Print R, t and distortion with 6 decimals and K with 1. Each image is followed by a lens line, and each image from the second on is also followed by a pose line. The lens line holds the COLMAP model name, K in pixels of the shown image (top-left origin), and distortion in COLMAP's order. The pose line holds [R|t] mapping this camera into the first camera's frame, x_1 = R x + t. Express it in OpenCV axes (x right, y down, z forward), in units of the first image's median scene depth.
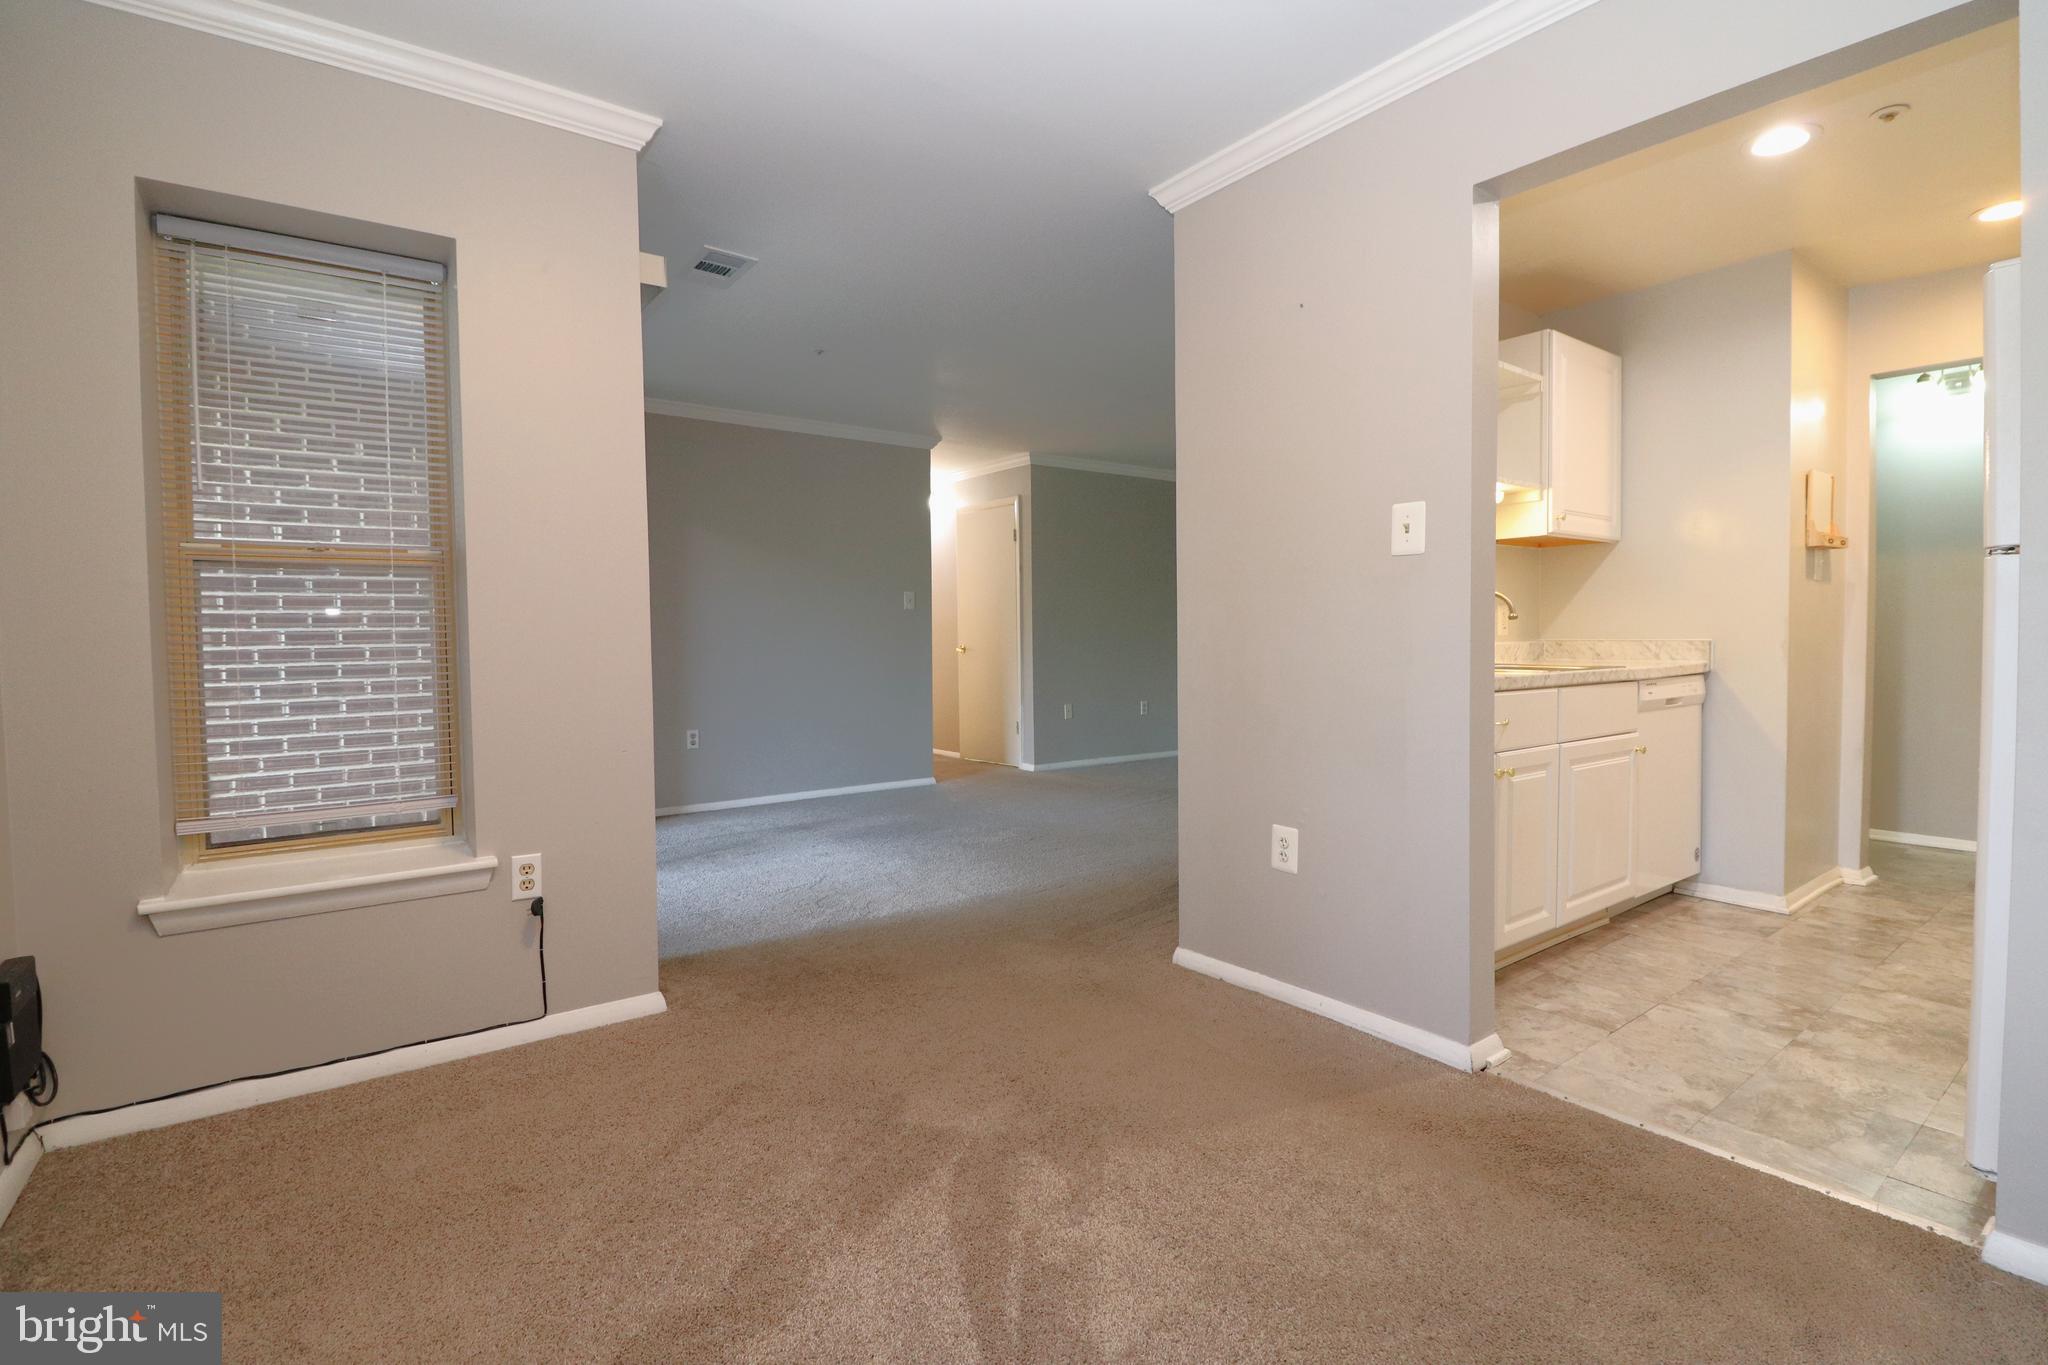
lens RADIAL K [[961.8, 0, 1012.7], [0, 961.8, 666.0], [0, 0, 1]] dist [0.001691, -0.012527]
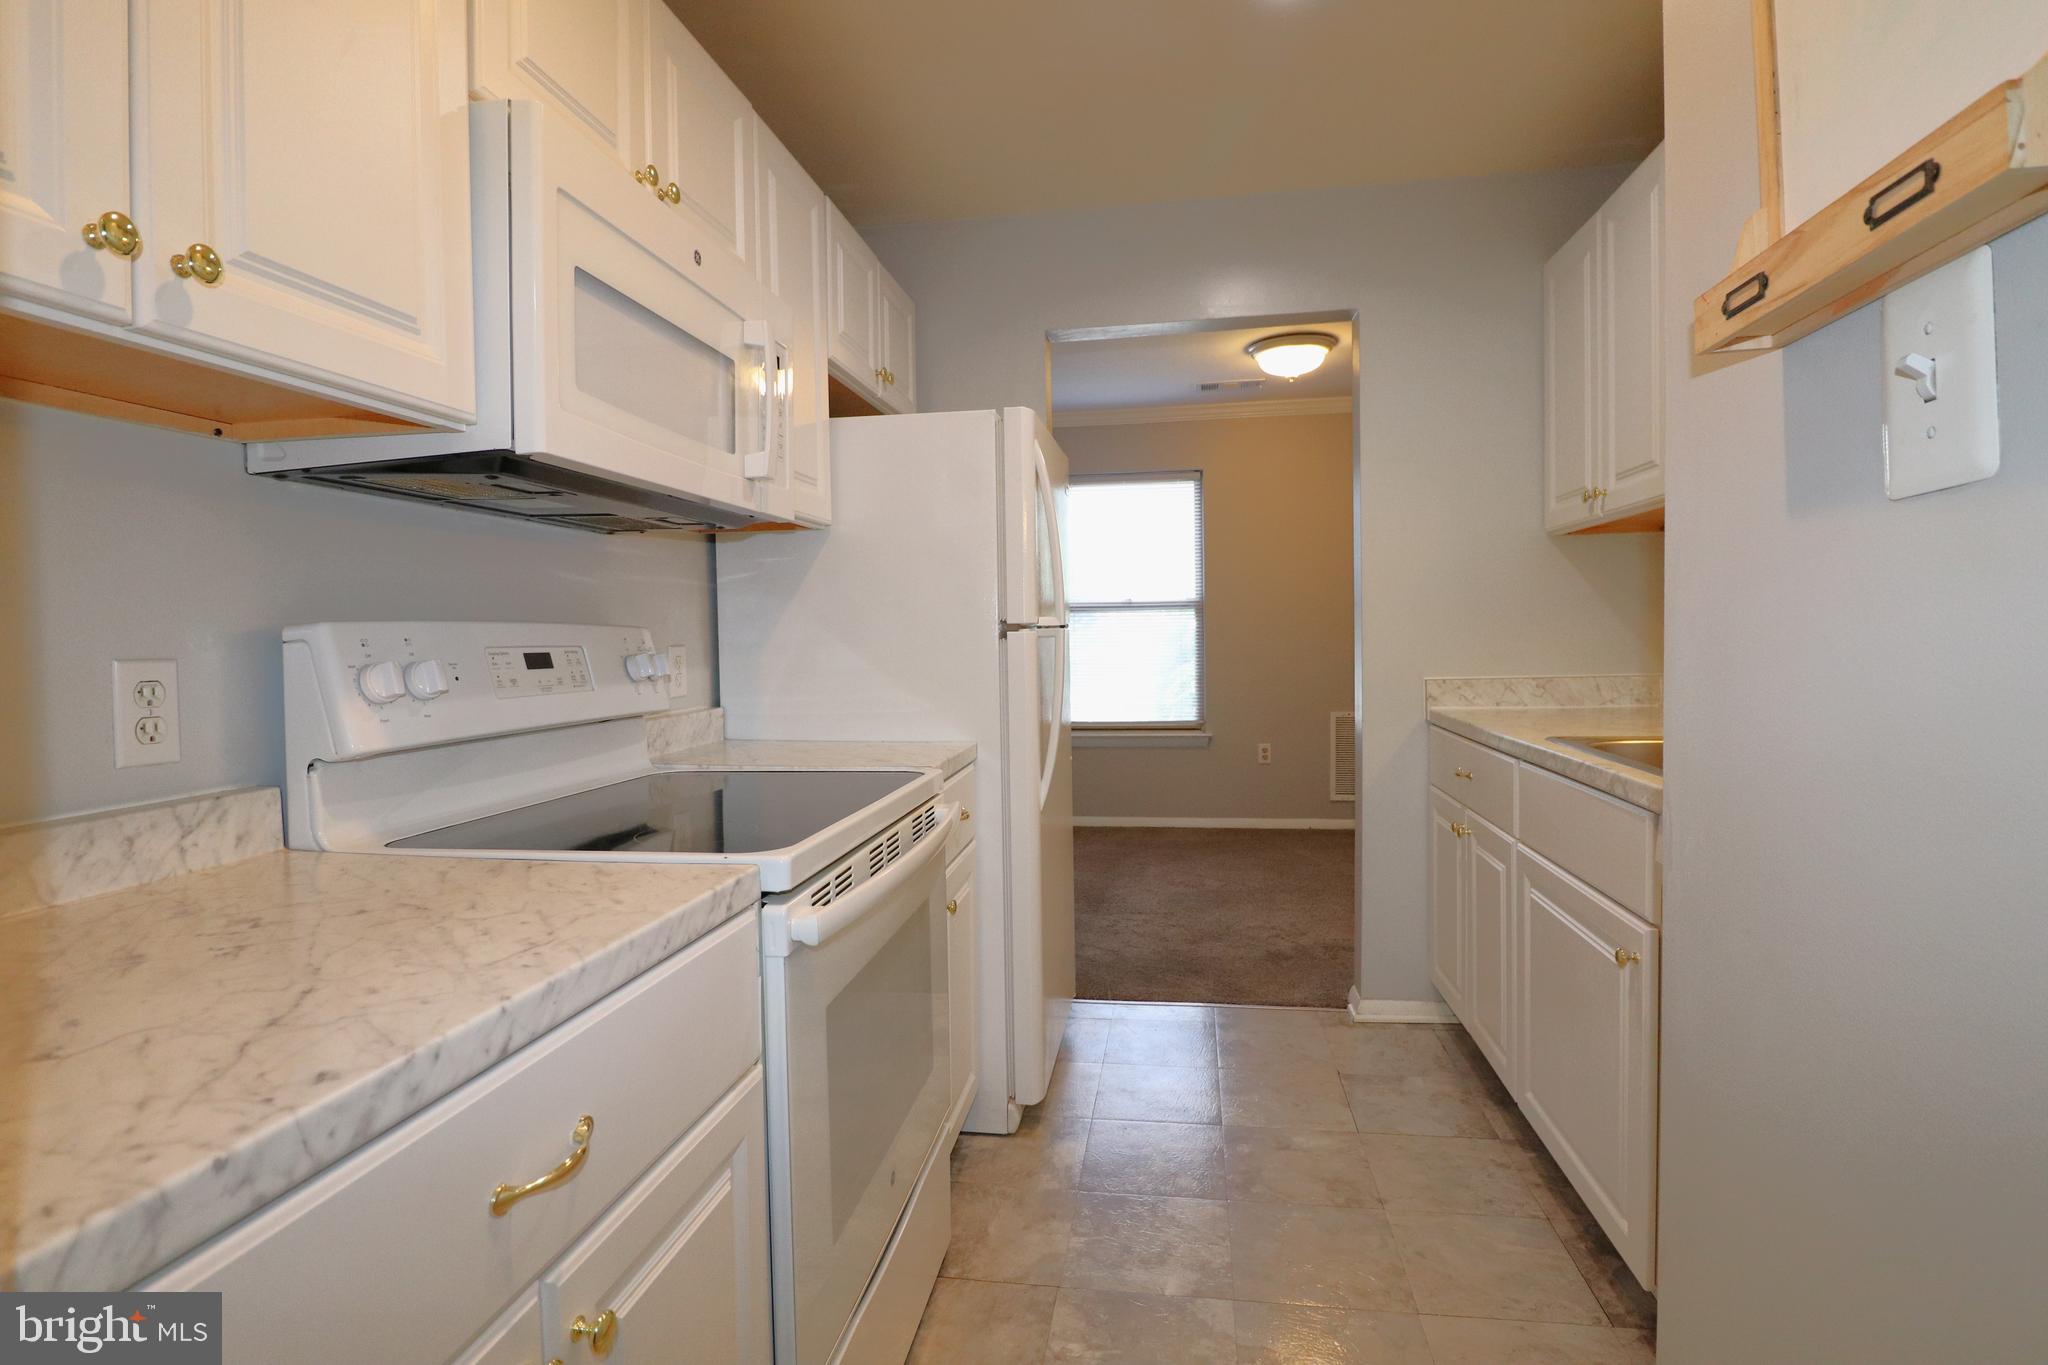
lens RADIAL K [[961.8, 0, 1012.7], [0, 961.8, 666.0], [0, 0, 1]] dist [0.001691, -0.012527]
pose [[-0.733154, 0.032420, -0.679289, 1.061837], [-0.005134, 0.998571, 0.053199, -0.062879], [0.680043, 0.042490, -0.731940, 1.024420]]
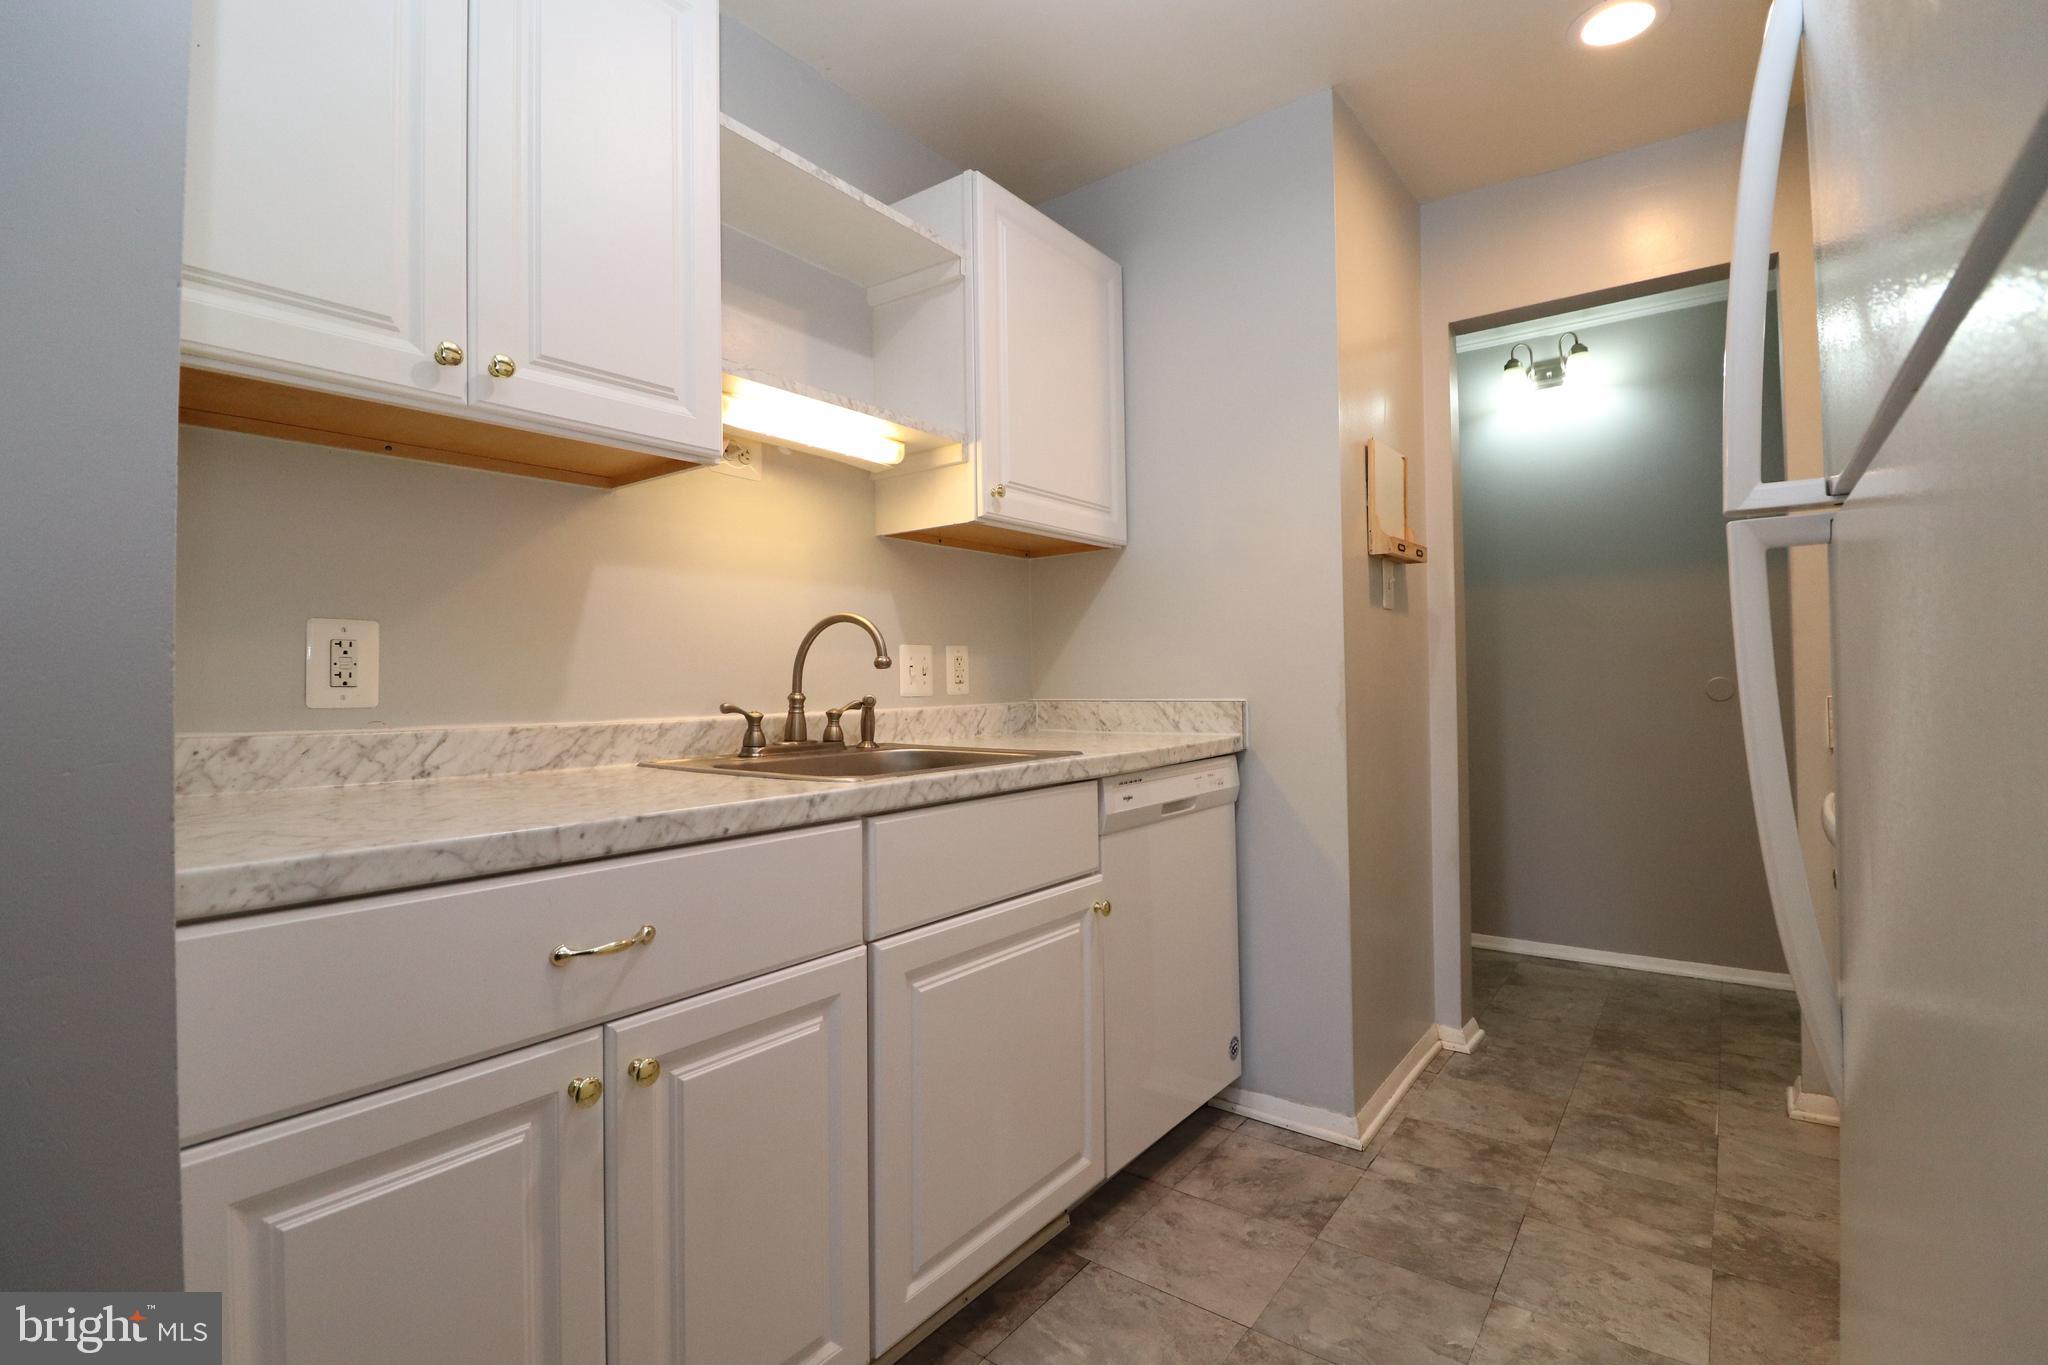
lens RADIAL K [[961.8, 0, 1012.7], [0, 961.8, 666.0], [0, 0, 1]] dist [0.001691, -0.012527]
pose [[0.961056, -0.000626, 0.276353, 0.414802], [0.014827, 0.998674, -0.049300, -0.021019], [-0.275956, 0.051477, 0.959791, 0.442771]]
